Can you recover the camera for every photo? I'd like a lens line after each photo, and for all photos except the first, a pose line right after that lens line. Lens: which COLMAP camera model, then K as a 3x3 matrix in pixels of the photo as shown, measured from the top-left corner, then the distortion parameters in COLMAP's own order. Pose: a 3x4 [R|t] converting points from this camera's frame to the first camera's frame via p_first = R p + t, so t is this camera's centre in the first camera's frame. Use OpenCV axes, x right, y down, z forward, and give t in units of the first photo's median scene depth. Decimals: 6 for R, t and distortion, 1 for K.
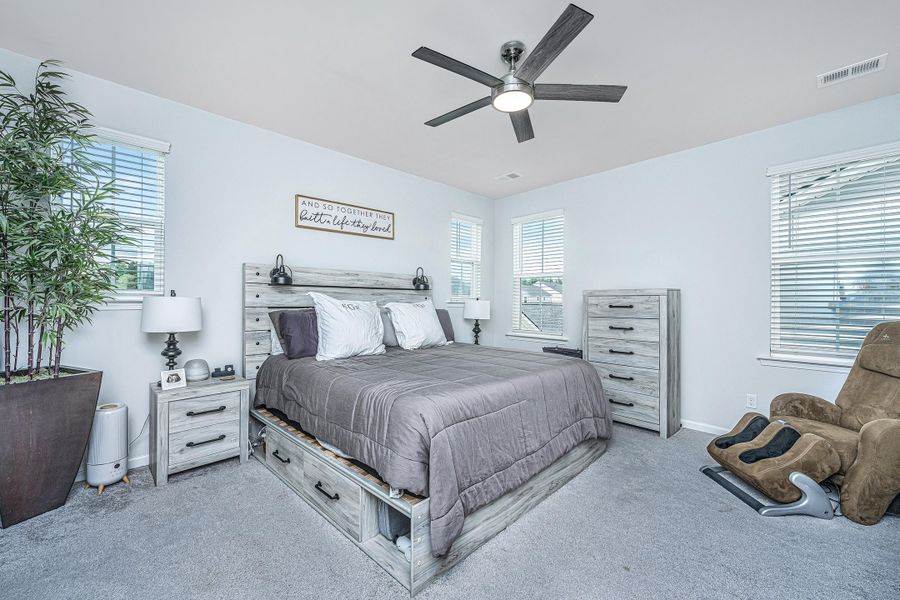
lens RADIAL K [[372.6, 0, 462.5], [0, 372.6, 300.8], [0, 0, 1]] dist [0.001015, 0.000059]
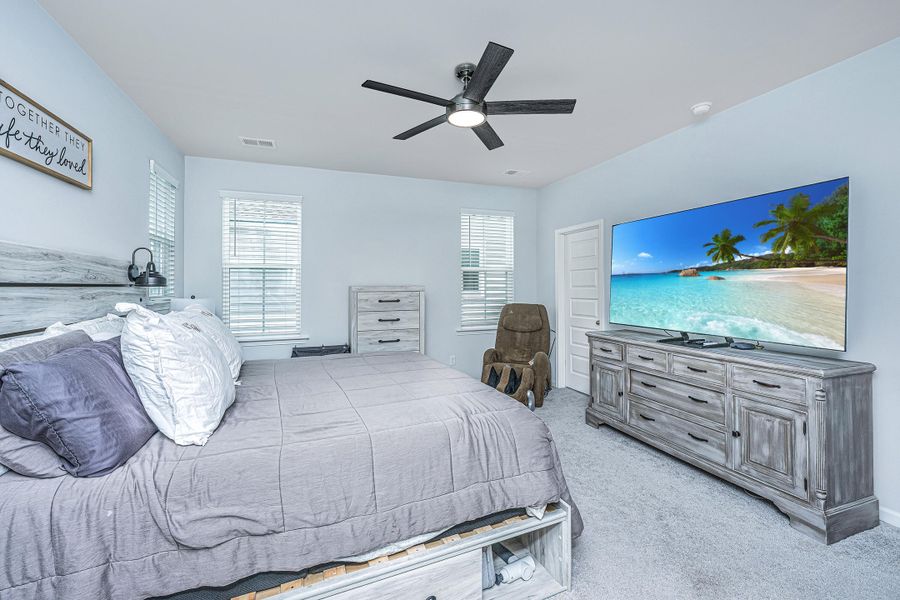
lens RADIAL K [[360.1, 0, 458.2], [0, 360.1, 286.0], [0, 0, 1]] dist [-0.009703, 0.001510]
pose [[0.387563, -0.006551, 0.921820, -0.506717], [0.004197, 0.999977, 0.005341, -0.035127], [-0.921834, 0.001799, 0.387582, 0.378610]]
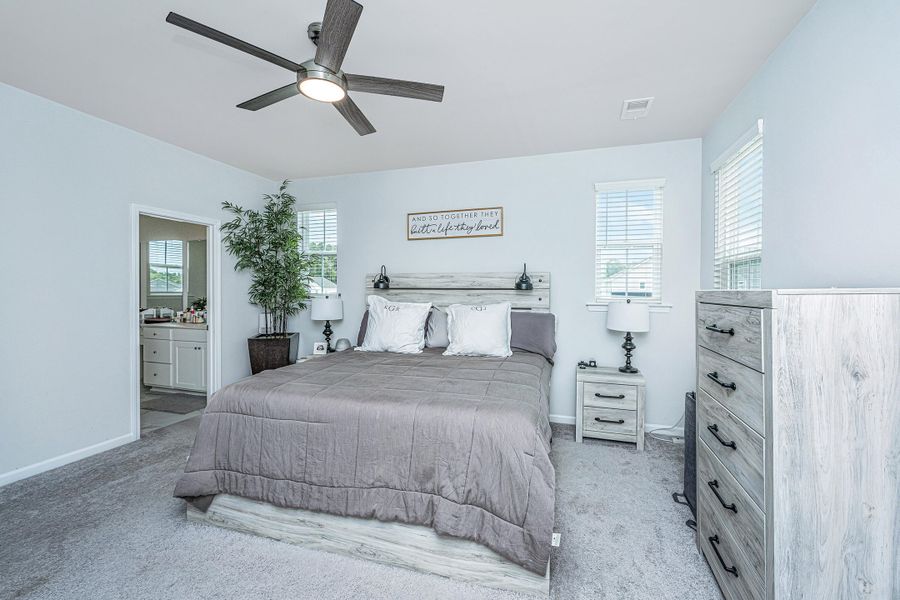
lens RADIAL K [[360.1, 0, 447.9], [0, 360.1, 303.8], [0, 0, 1]] dist [-0.009703, 0.001510]
pose [[0.466403, 0.010126, -0.884515, 0.612865], [-0.008837, 0.999938, 0.006788, -0.000500], [0.884528, 0.004650, 0.466463, 0.529632]]
